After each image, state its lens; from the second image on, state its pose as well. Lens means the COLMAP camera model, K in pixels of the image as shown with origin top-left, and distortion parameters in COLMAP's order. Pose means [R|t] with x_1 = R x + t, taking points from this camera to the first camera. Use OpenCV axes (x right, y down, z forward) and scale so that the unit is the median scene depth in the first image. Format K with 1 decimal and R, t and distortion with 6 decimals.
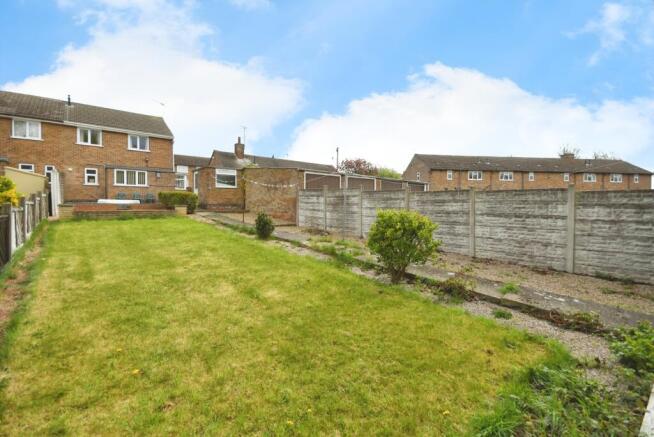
lens RADIAL K [[295.0, 0, 325.3], [0, 295.0, 215.4], [0, 0, 1]] dist [-0.005221, -0.001948]
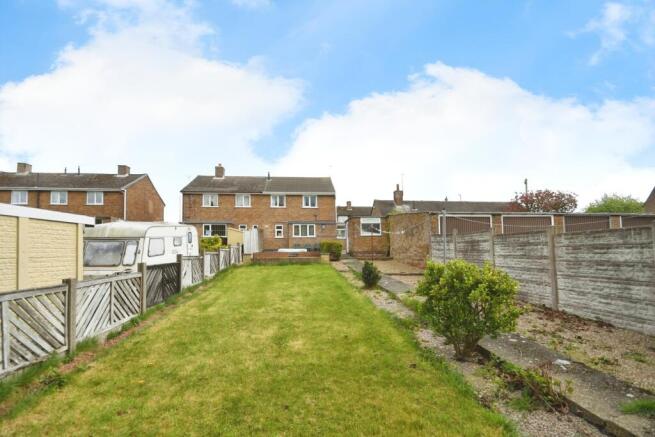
lens RADIAL K [[297.2, 0, 318.8], [0, 297.2, 243.3], [0, 0, 1]] dist [-0.001282, -0.002119]
pose [[0.807777, -0.026077, -0.588911, 0.166533], [-0.010079, 0.998264, -0.058027, -0.006381], [0.589402, 0.052808, 0.806112, 0.069890]]
